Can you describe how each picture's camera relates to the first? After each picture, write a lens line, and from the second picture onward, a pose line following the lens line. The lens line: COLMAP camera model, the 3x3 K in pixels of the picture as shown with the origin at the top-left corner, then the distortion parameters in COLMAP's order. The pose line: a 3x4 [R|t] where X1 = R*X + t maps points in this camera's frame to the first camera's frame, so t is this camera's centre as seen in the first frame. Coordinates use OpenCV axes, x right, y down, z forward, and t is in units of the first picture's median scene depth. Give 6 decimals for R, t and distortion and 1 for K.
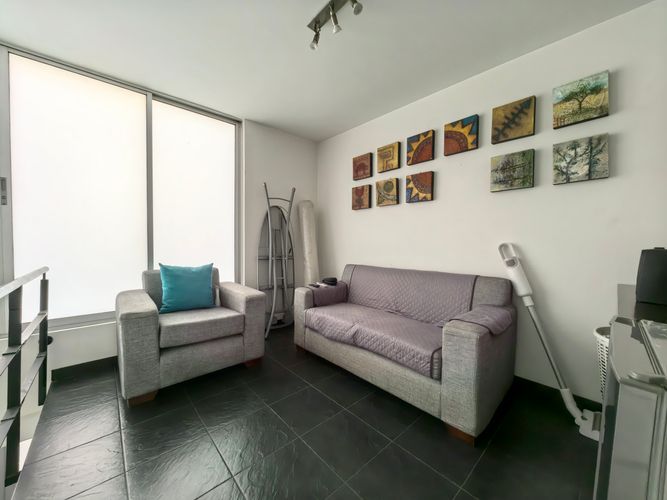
lens RADIAL K [[255.1, 0, 339.4], [0, 255.1, 253.8], [0, 0, 1]] dist [-0.005926, 0.000600]
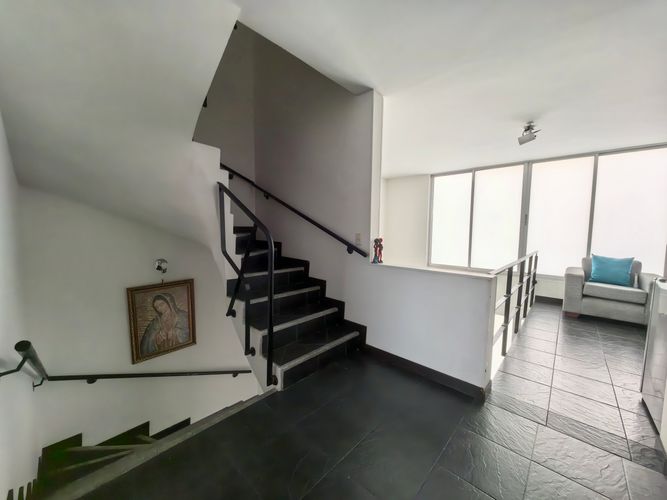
lens RADIAL K [[255.1, 0, 338.3], [0, 255.1, 249.9], [0, 0, 1]] dist [-0.005926, 0.000600]
pose [[0.095784, 0.077110, -0.992411, 0.890914], [-0.045377, 0.996297, 0.073033, -0.038738], [0.994367, 0.038038, 0.098929, -0.948976]]
